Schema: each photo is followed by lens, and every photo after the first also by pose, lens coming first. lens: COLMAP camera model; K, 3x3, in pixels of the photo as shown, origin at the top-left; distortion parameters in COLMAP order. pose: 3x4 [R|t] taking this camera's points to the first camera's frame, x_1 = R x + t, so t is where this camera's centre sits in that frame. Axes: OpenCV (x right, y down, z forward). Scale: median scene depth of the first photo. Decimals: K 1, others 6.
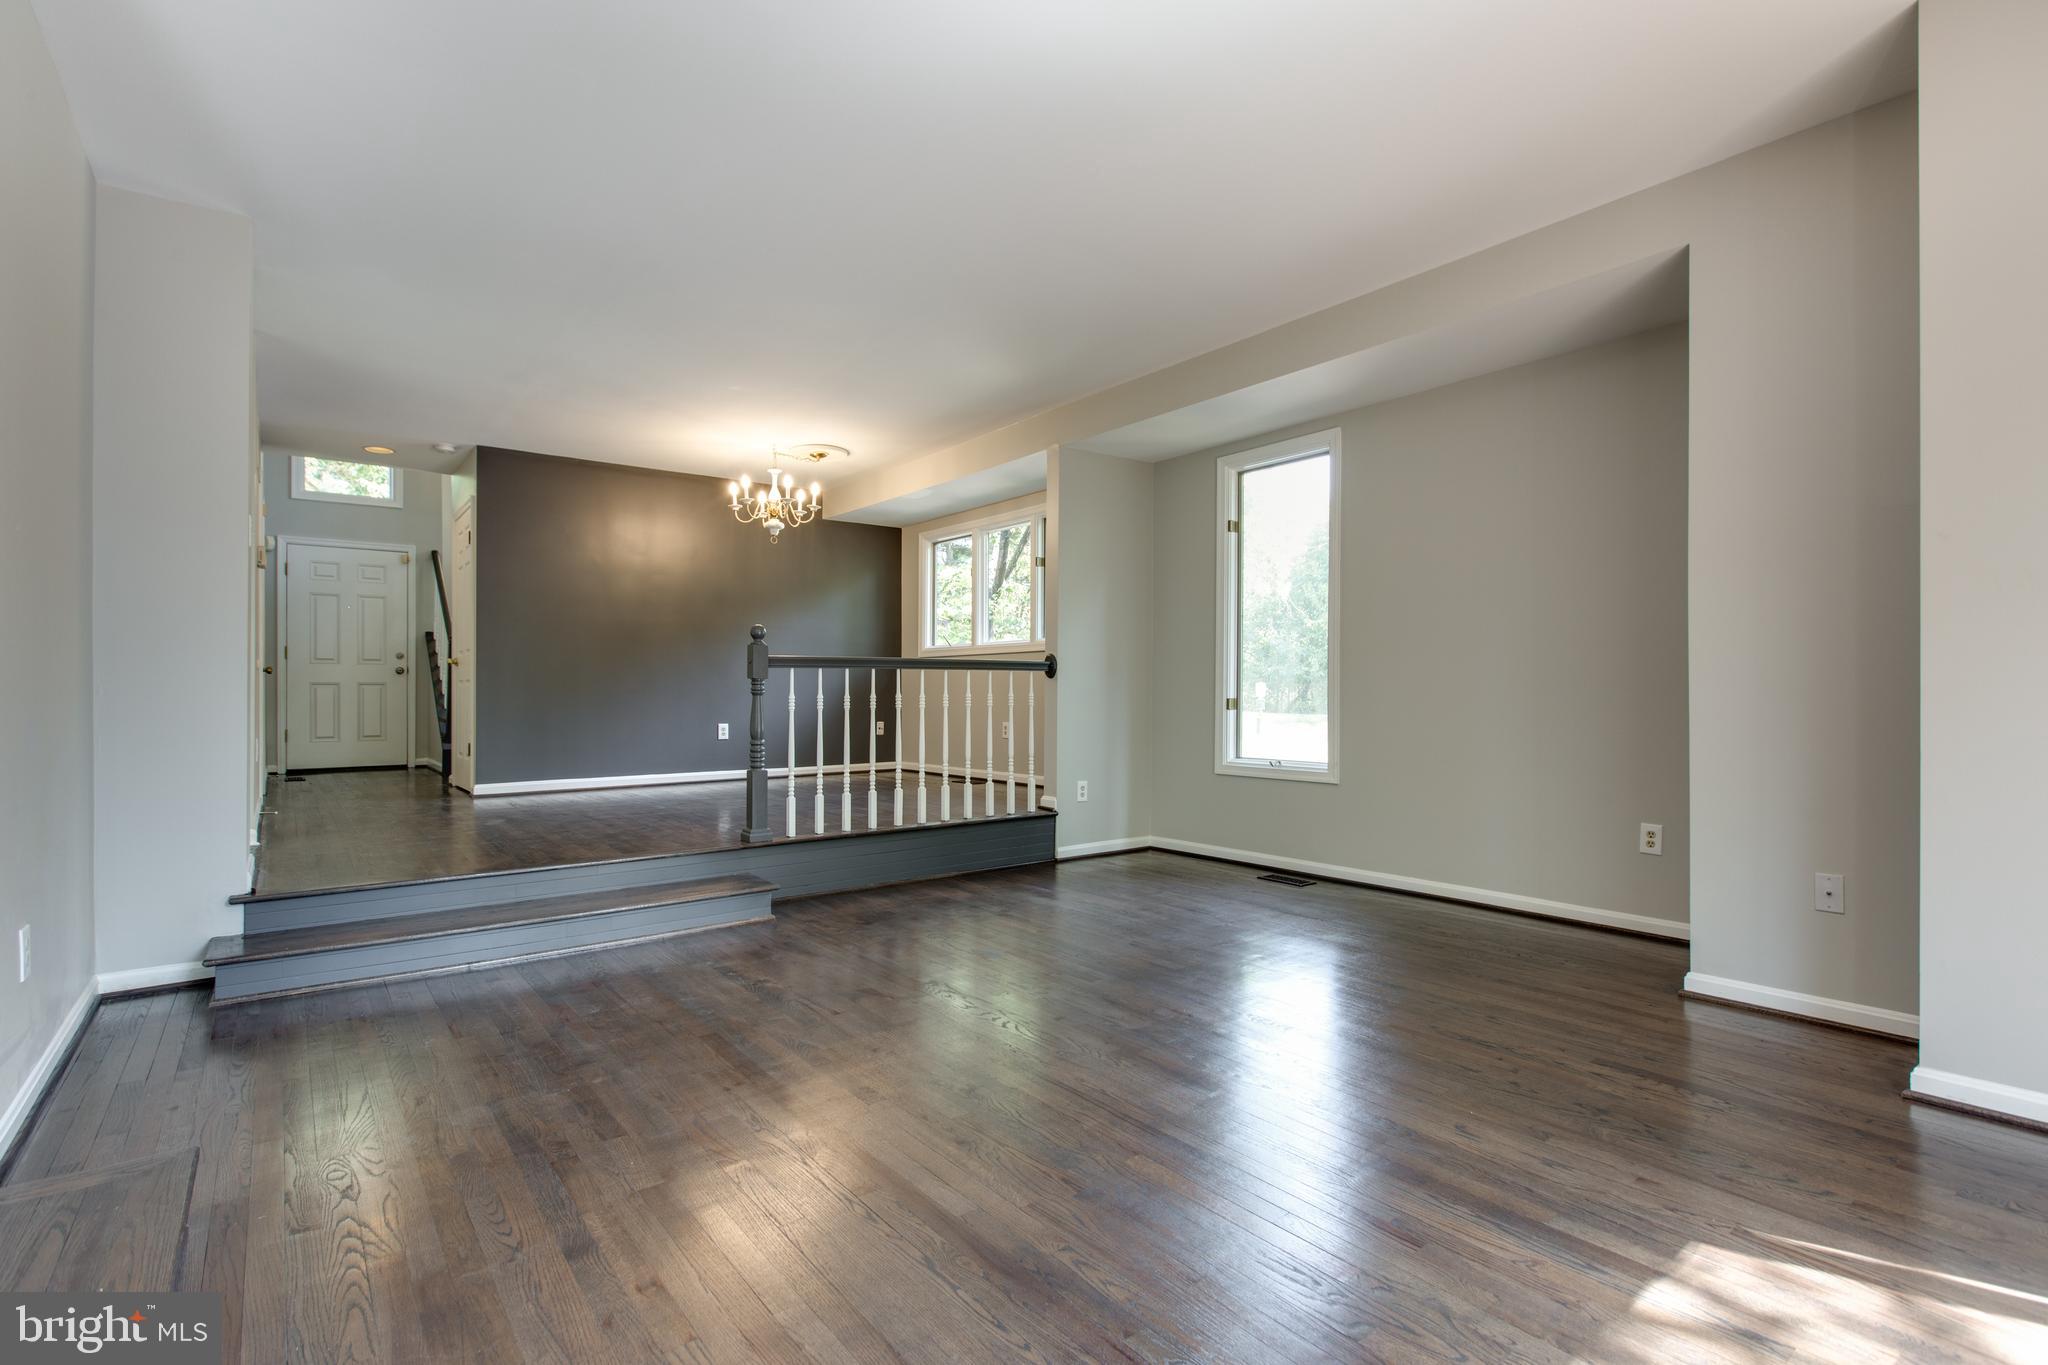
lens RADIAL K [[906.0, 0, 986.2], [0, 906.0, 693.8], [0, 0, 1]] dist [0.008574, -0.000970]
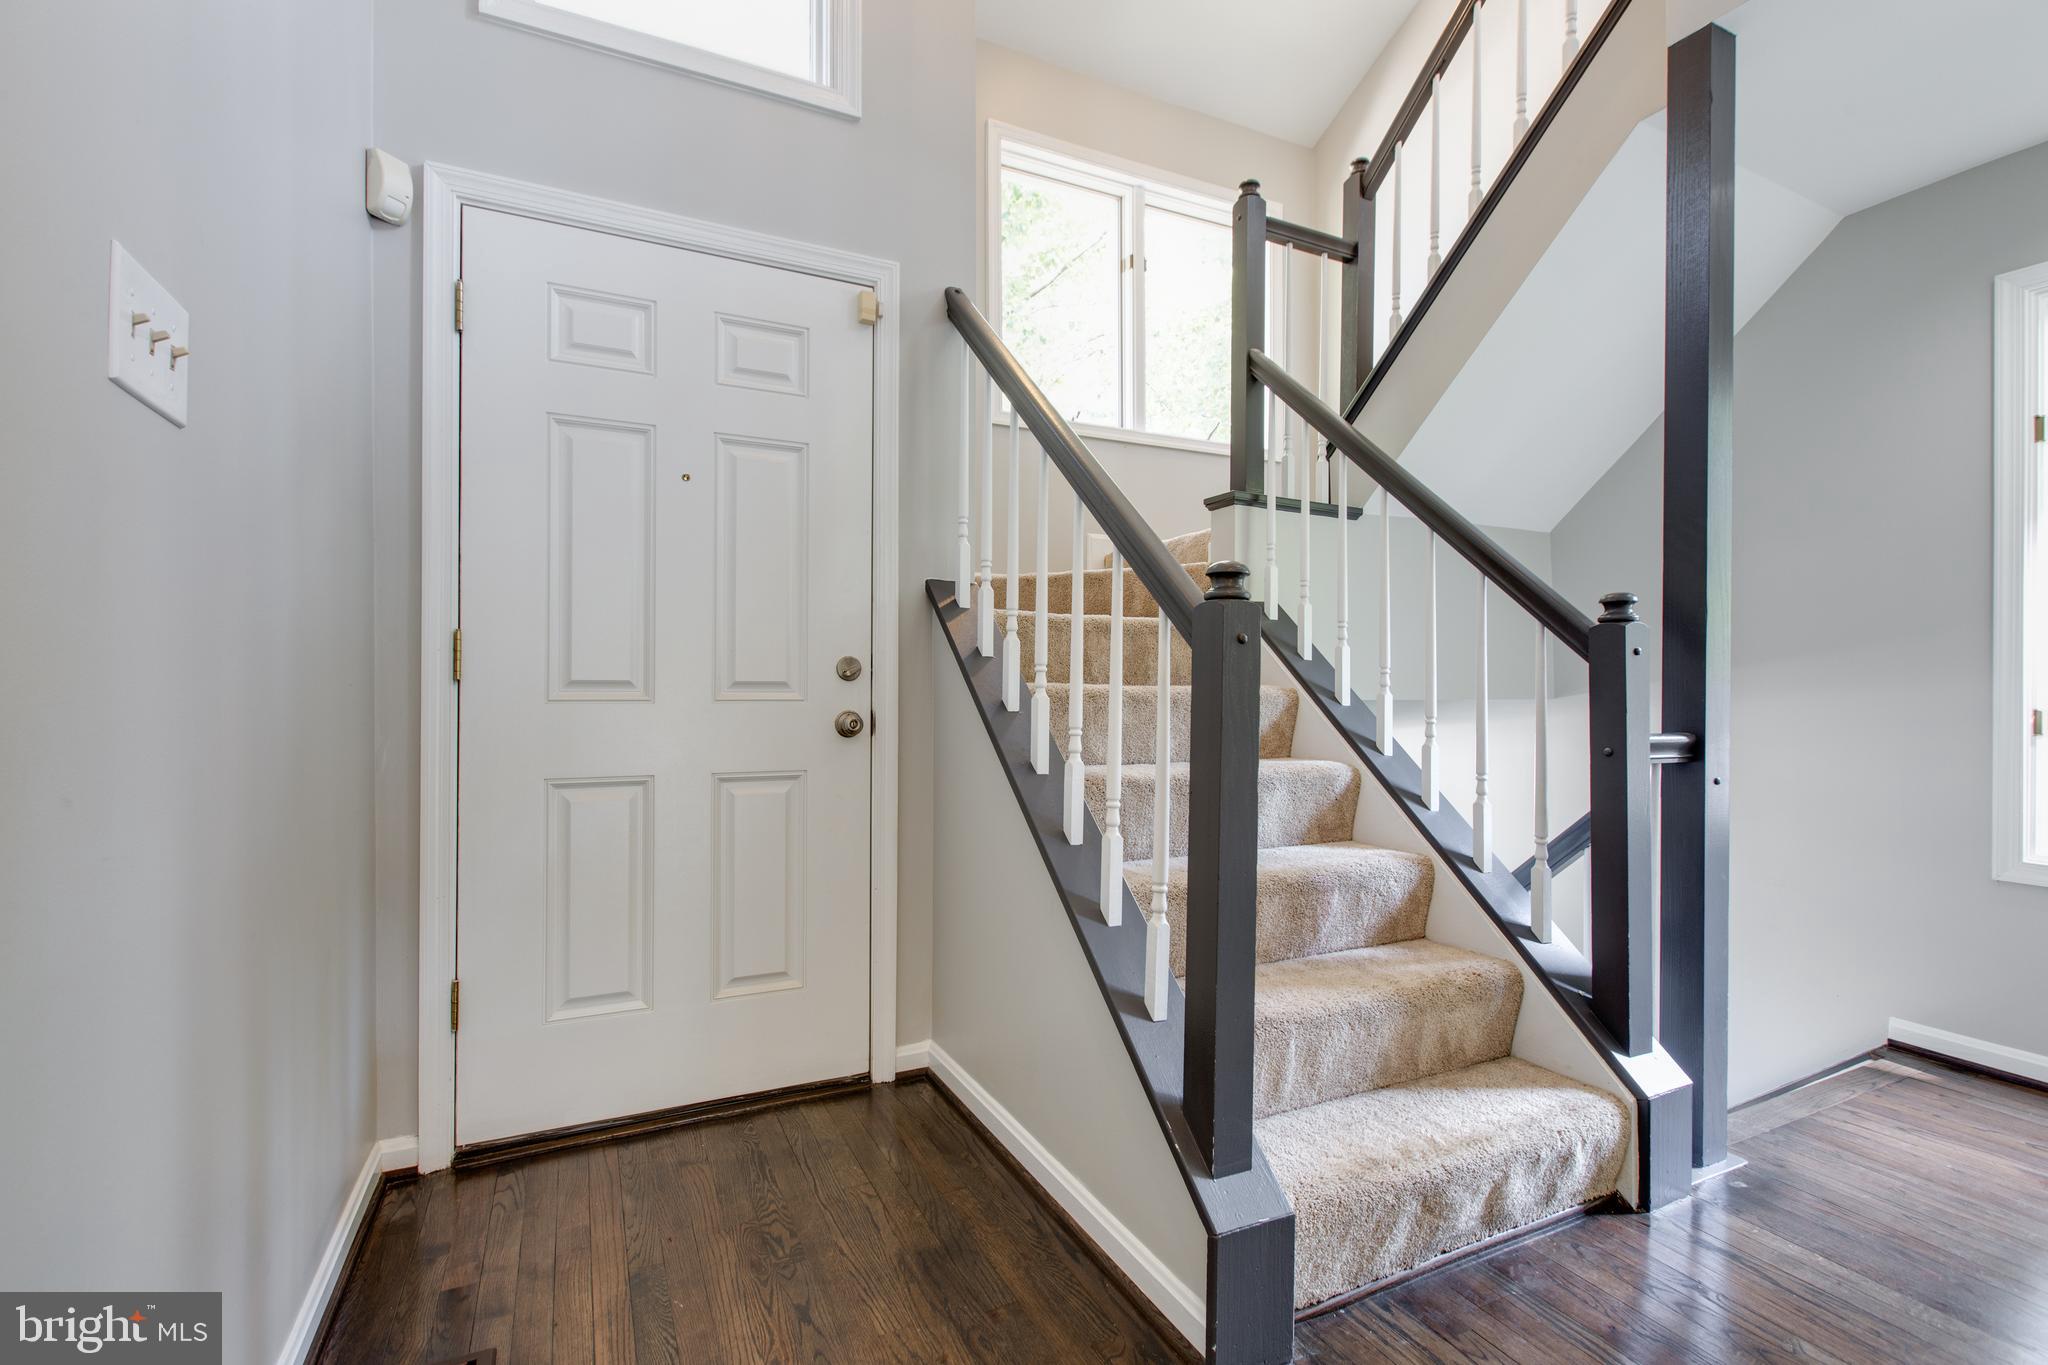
lens RADIAL K [[906.0, 0, 1018.9], [0, 906.0, 687.9], [0, 0, 1]] dist [0.008574, -0.000970]
pose [[0.980219, 0.000423, -0.197914, -0.544153], [-0.001495, 0.999985, -0.005269, -0.035184], [0.197909, 0.005460, 0.980205, 0.749225]]
